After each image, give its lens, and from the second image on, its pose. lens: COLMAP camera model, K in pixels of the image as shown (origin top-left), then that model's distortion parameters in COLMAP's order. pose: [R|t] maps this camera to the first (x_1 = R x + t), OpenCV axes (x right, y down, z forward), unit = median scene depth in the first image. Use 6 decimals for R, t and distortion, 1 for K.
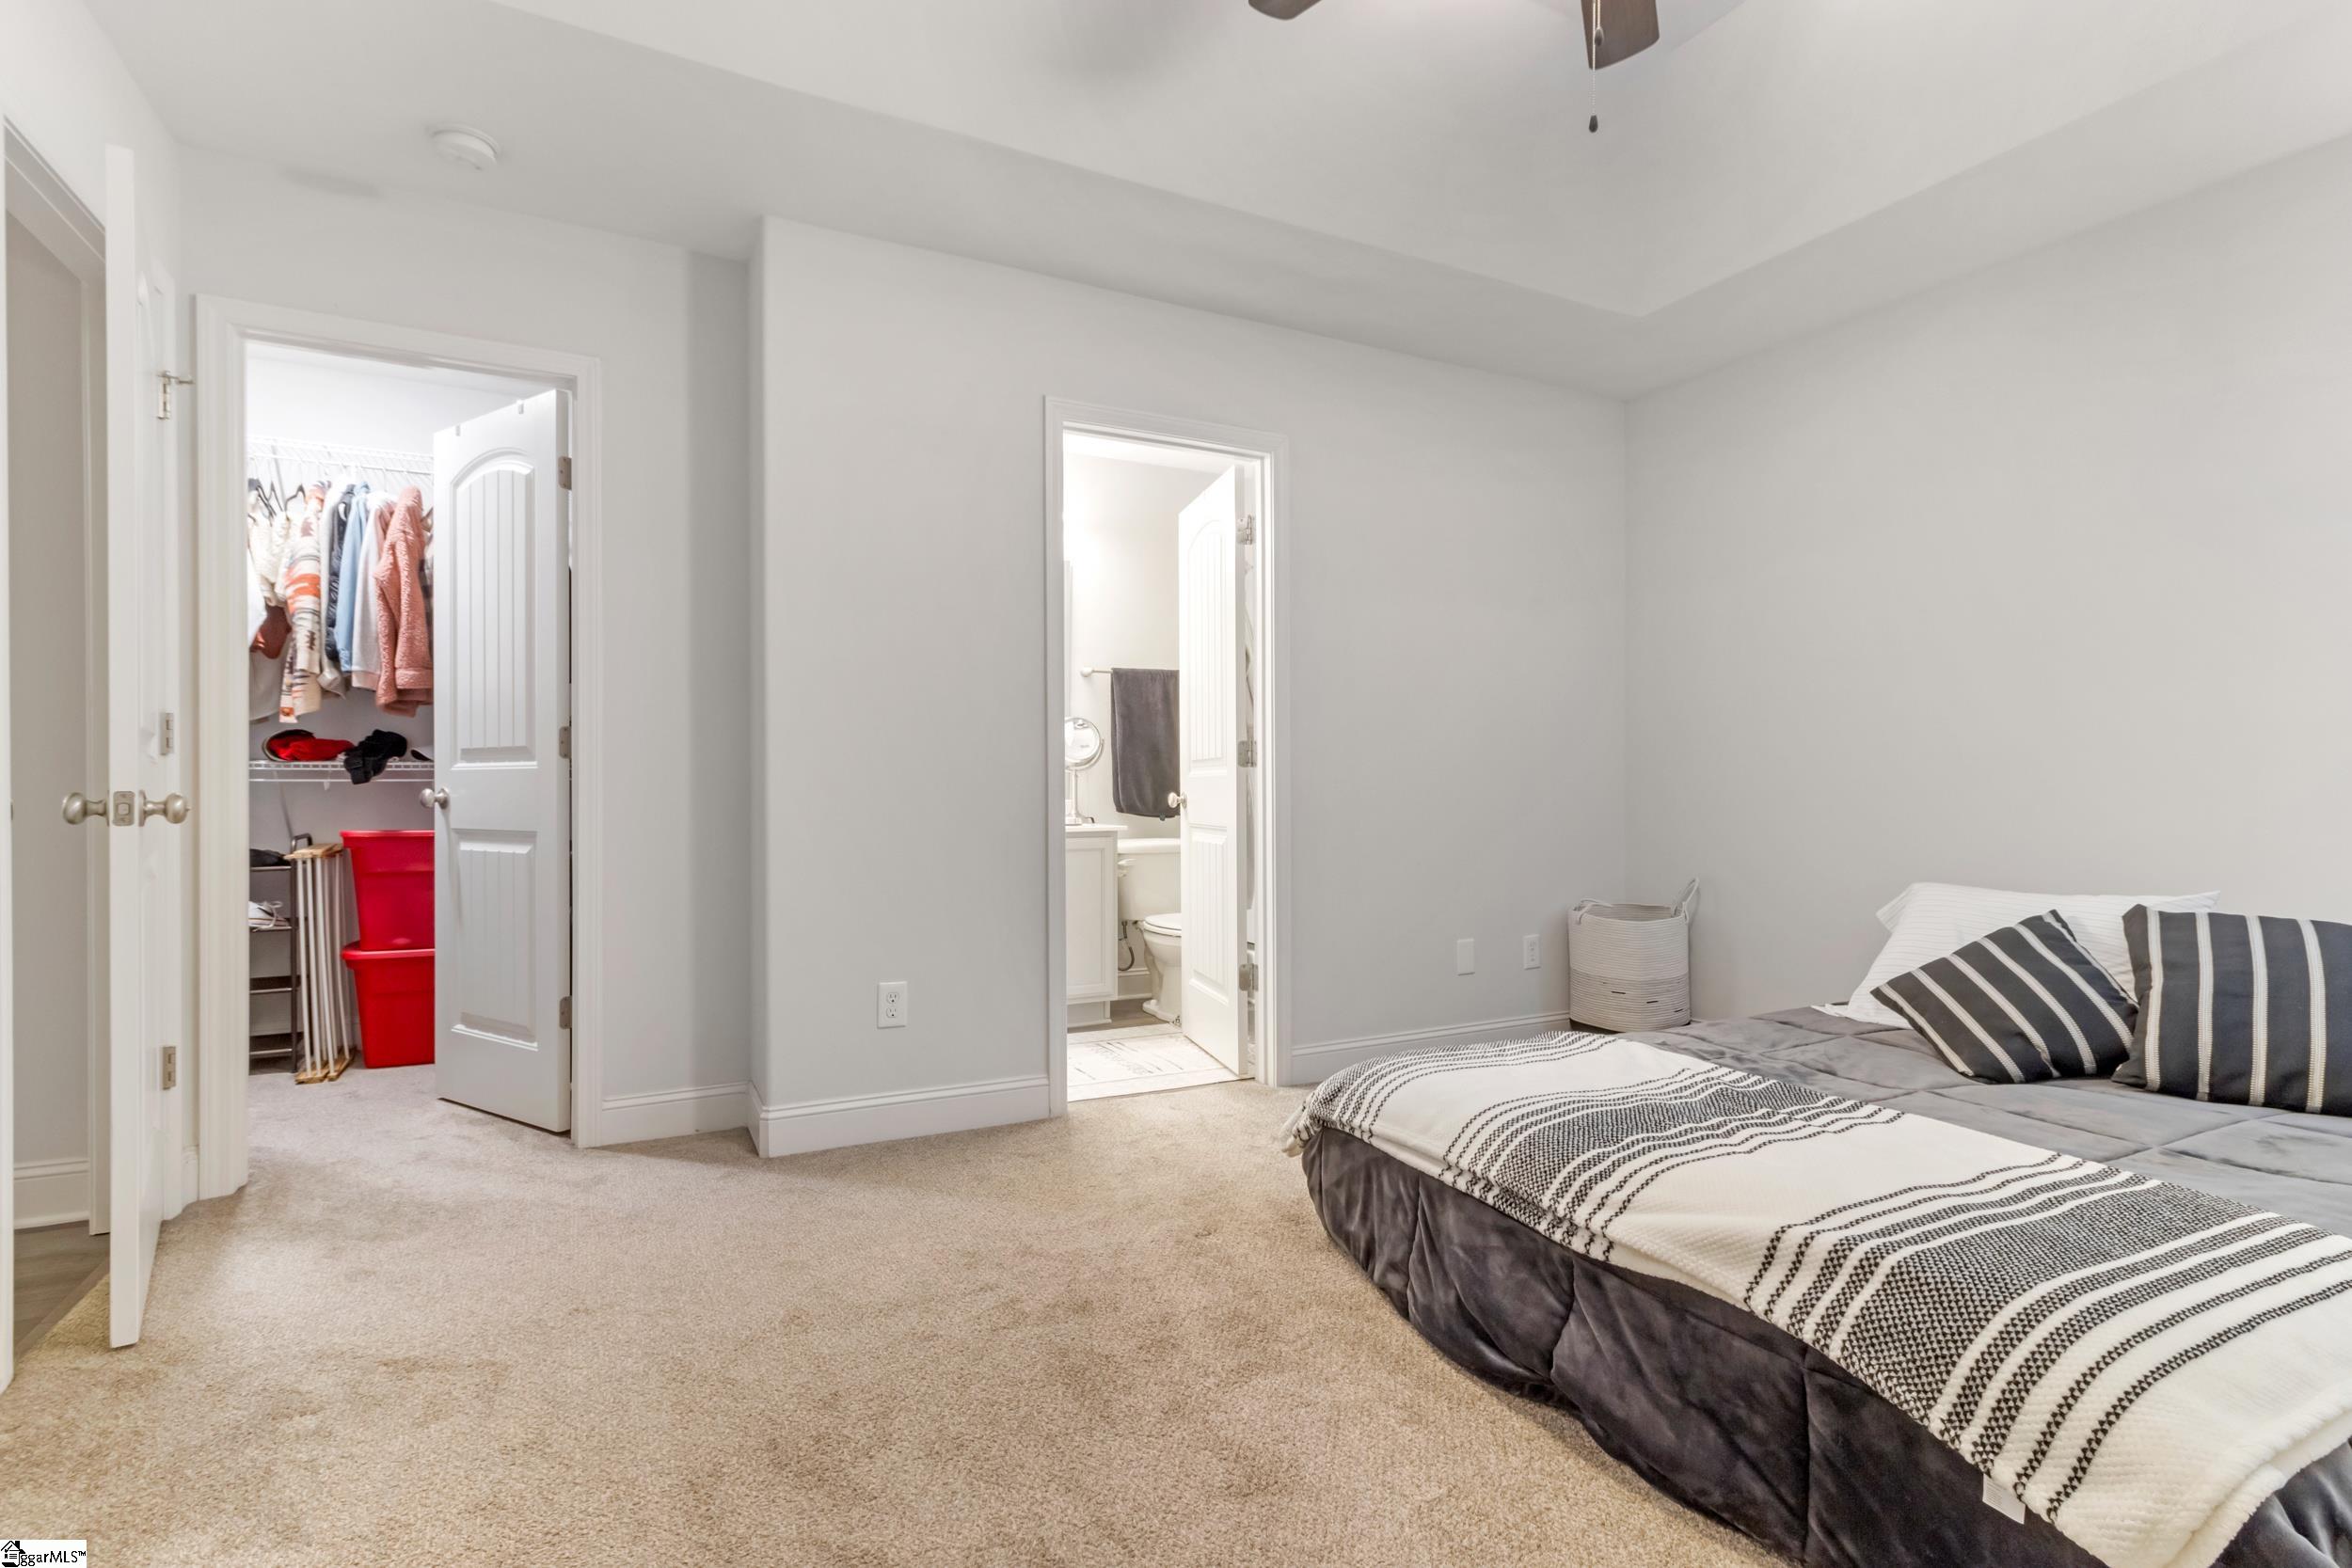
lens RADIAL K [[1131.7, 0, 1176.0], [0, 1131.7, 784.0], [0, 0, 1]] dist [0.037463, 0.000095]
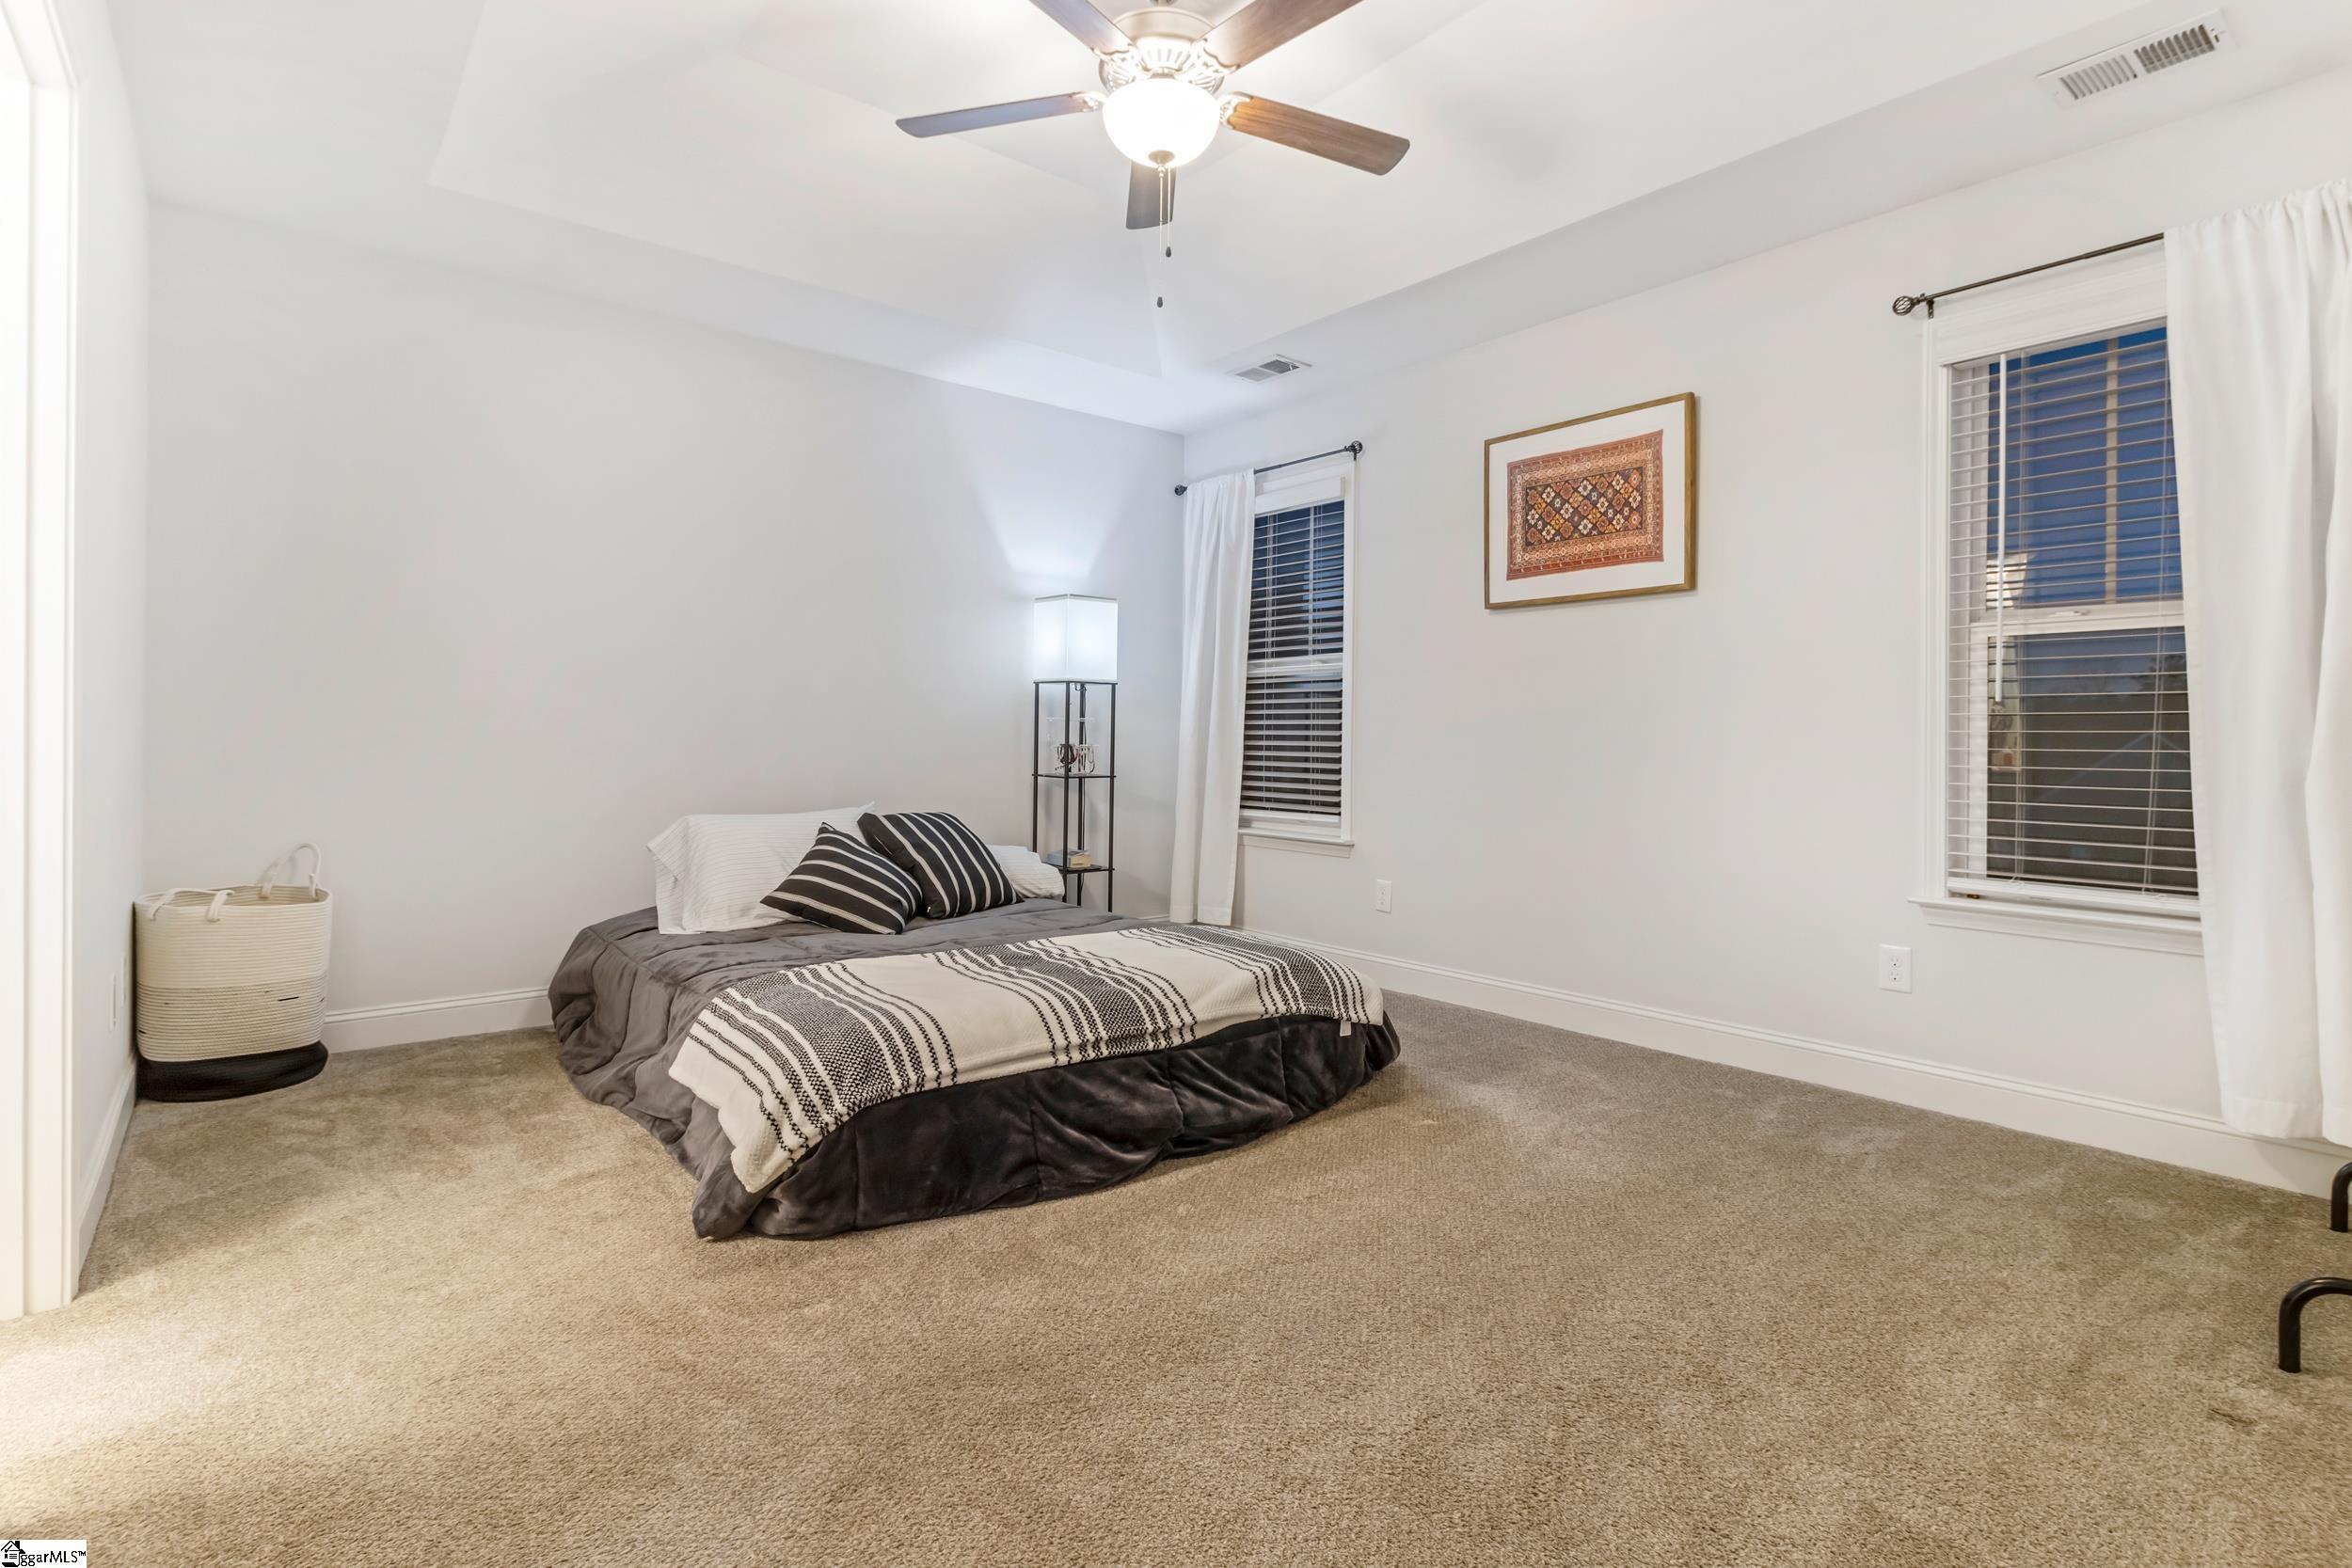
lens RADIAL K [[1131.7, 0, 1176.0], [0, 1131.7, 784.0], [0, 0, 1]] dist [0.037463, 0.000095]
pose [[-0.204629, -0.037168, 0.978134, -0.892884], [-0.018115, 0.999251, 0.034181, 0.005845], [-0.978672, -0.010724, -0.205149, 1.047924]]
